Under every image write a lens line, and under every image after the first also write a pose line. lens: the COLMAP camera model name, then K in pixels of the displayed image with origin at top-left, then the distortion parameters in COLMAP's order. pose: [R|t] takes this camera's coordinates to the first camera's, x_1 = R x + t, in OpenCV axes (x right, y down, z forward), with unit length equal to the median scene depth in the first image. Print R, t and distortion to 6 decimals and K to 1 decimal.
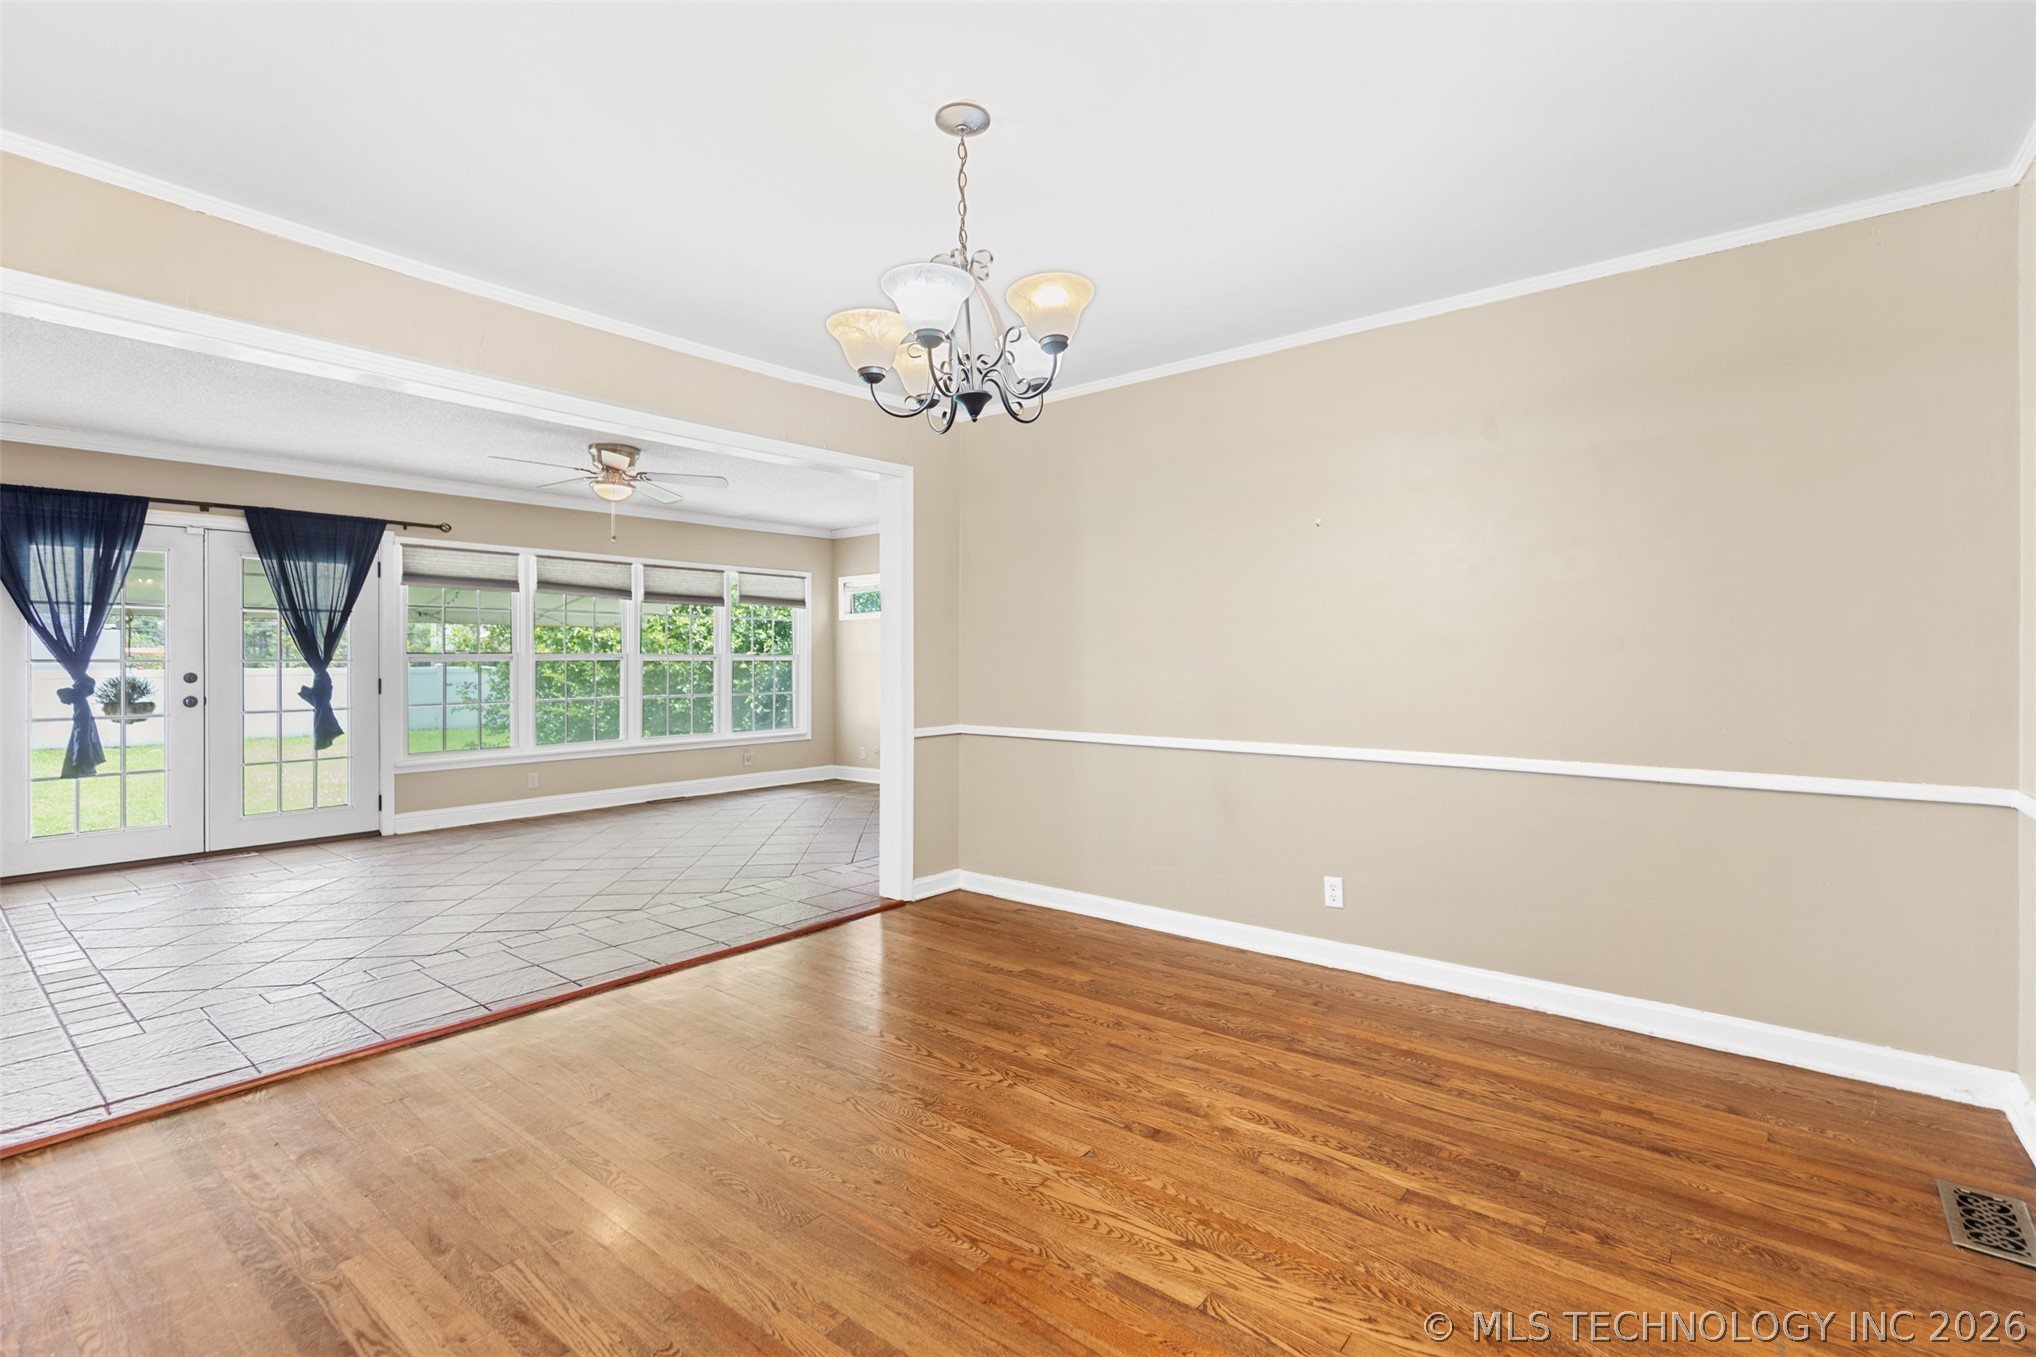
lens RADIAL K [[923.6, 0, 1027.9], [0, 923.6, 659.0], [0, 0, 1]] dist [0.010697, -0.002569]
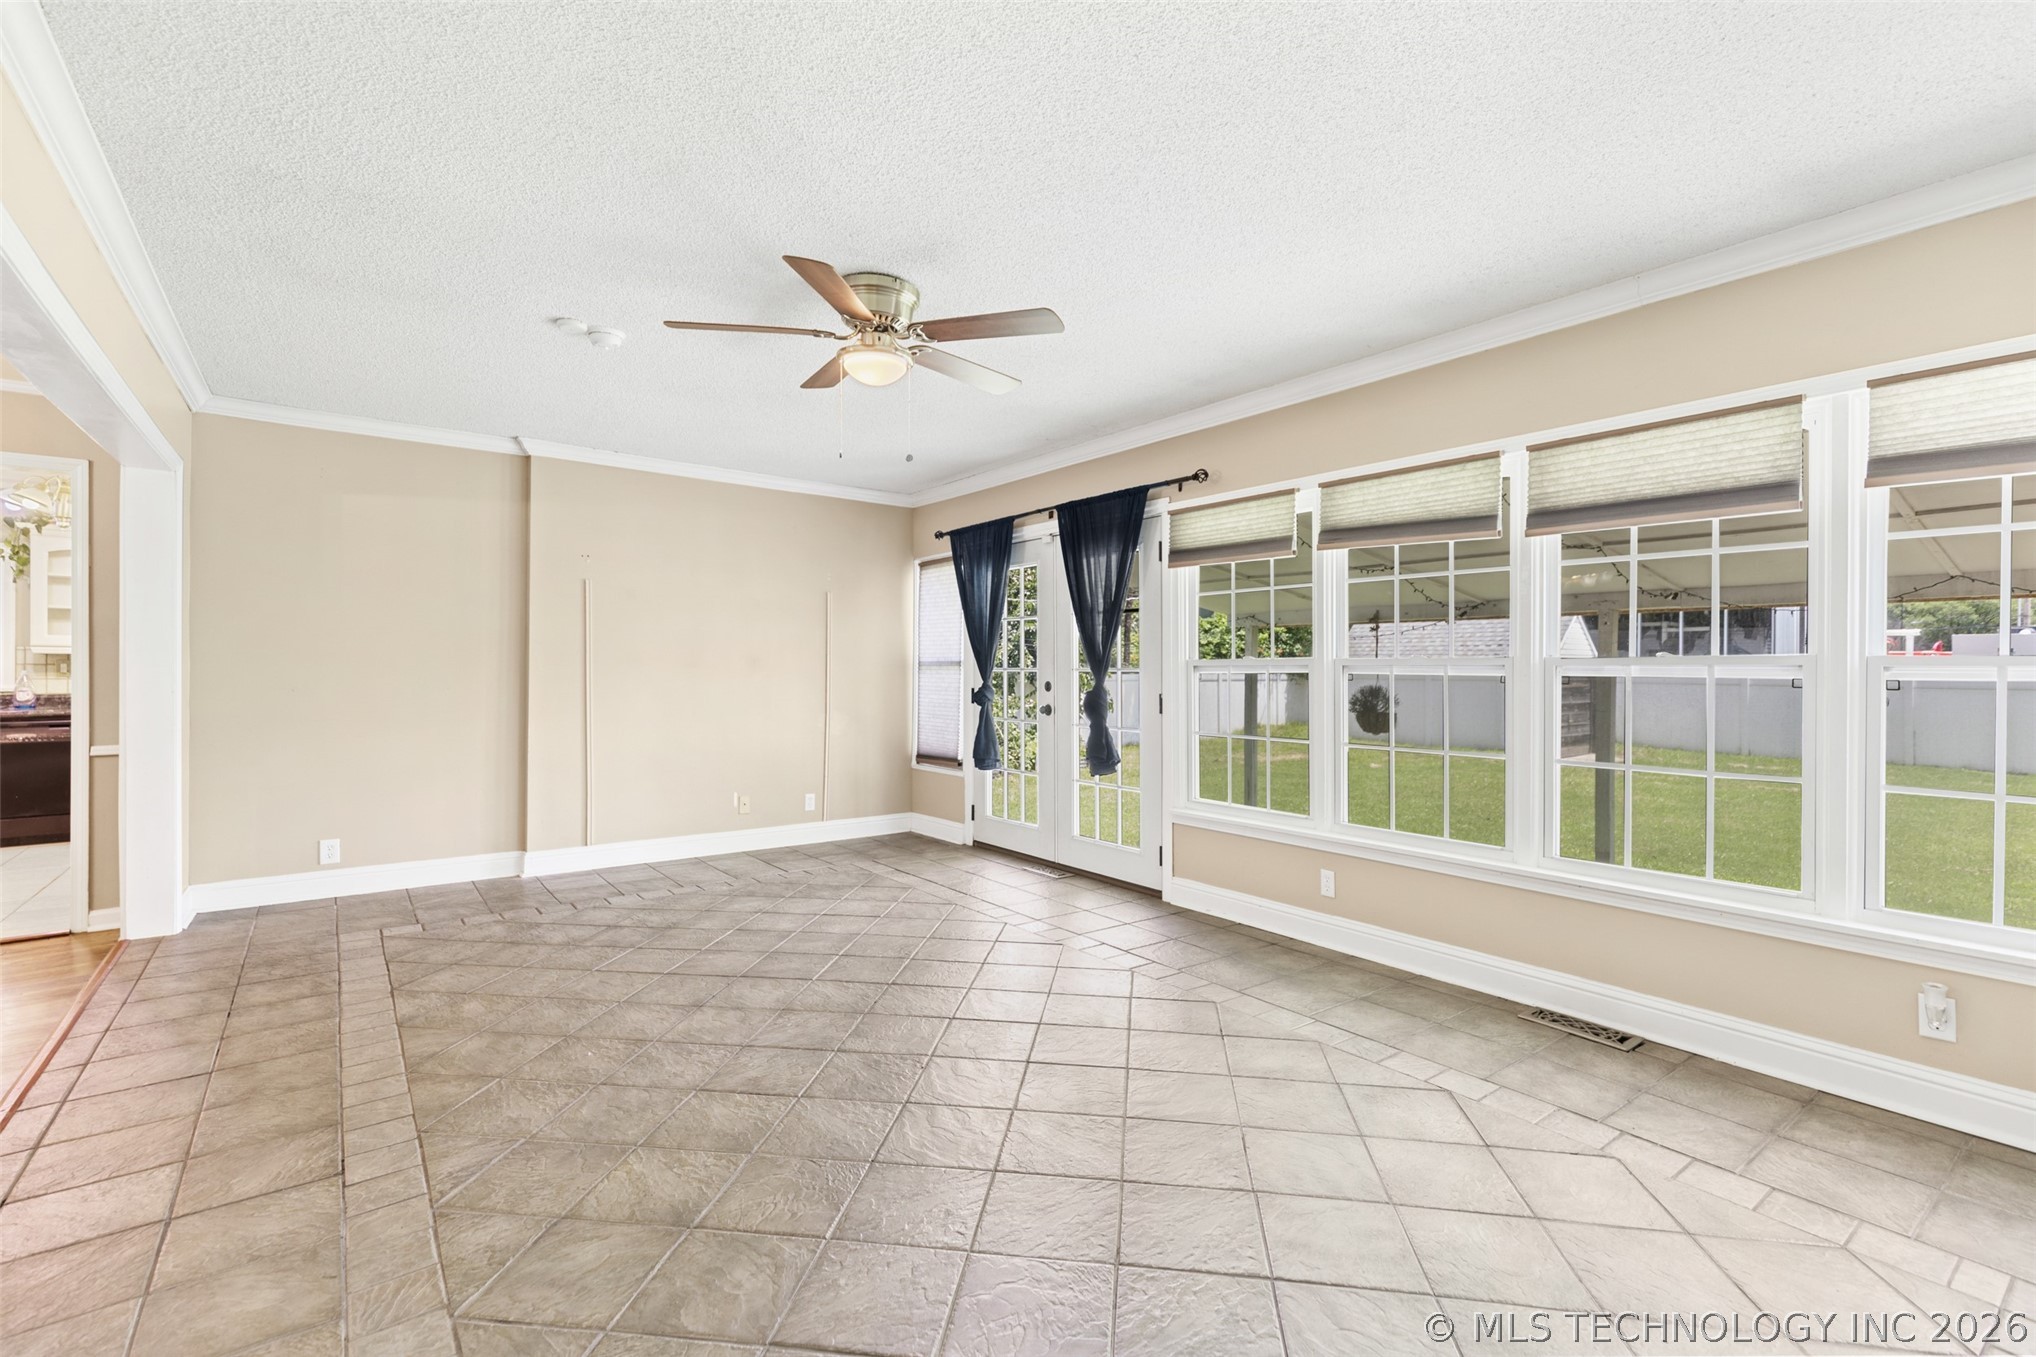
lens RADIAL K [[923.6, 0, 1026.3], [0, 923.6, 676.2], [0, 0, 1]] dist [0.010697, -0.002569]
pose [[-0.244941, 0.015858, -0.969408, 0.080161], [0.001690, 0.999872, 0.015929, -0.007284], [0.969537, 0.002263, -0.244936, 1.351143]]
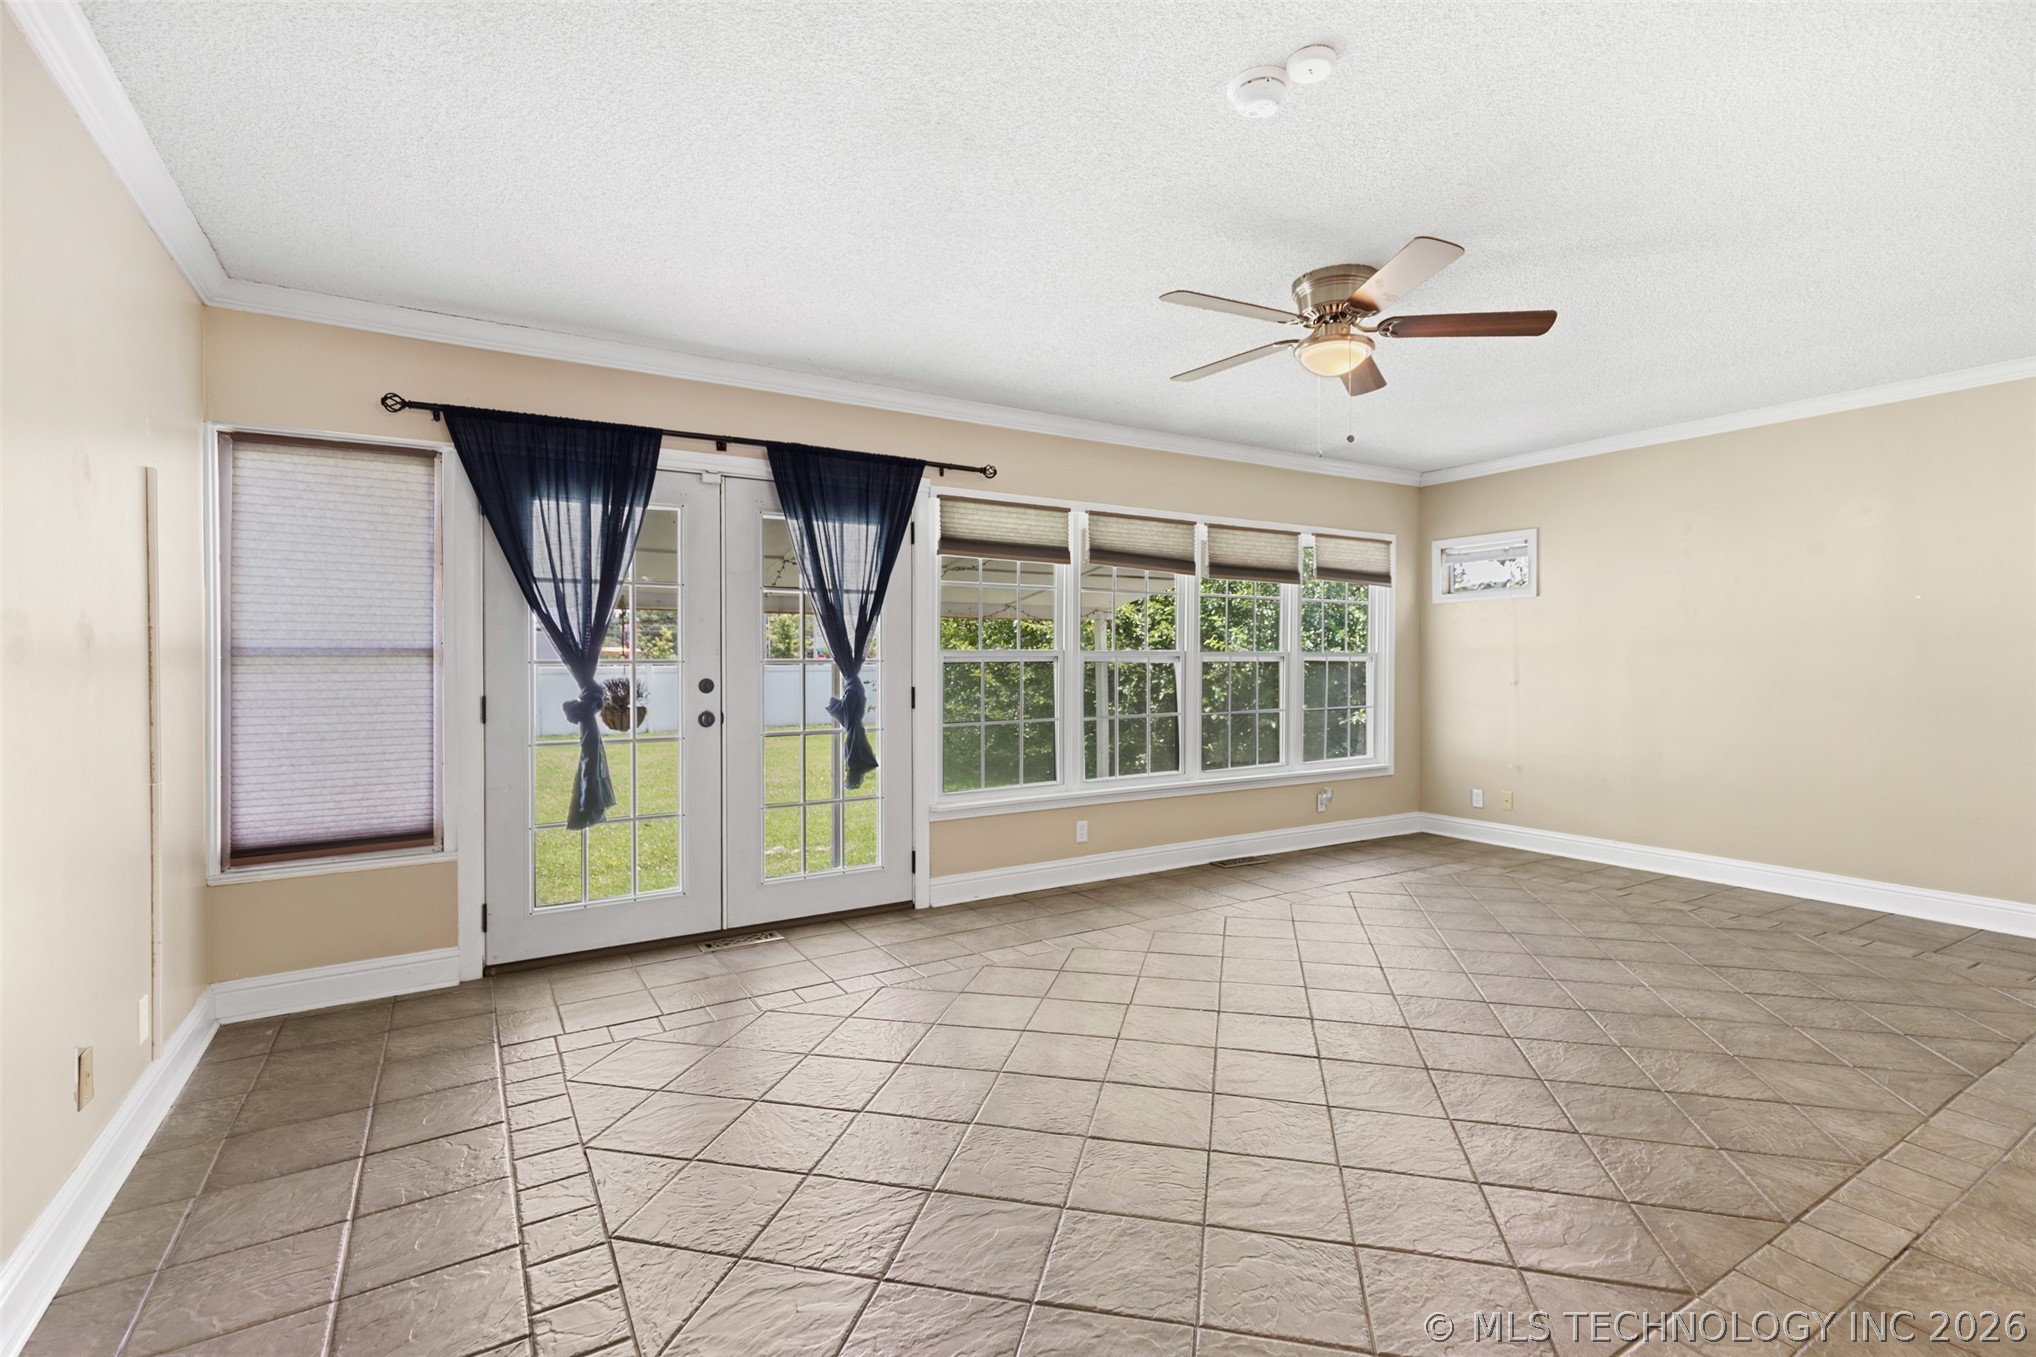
lens RADIAL K [[923.6, 0, 1031.8], [0, 923.6, 664.7], [0, 0, 1]] dist [0.010697, -0.002569]
pose [[0.944818, 0.006245, -0.327537, -0.478998], [-0.003051, 0.999943, 0.010265, -0.004185], [0.327582, -0.008700, 0.944783, 0.456208]]
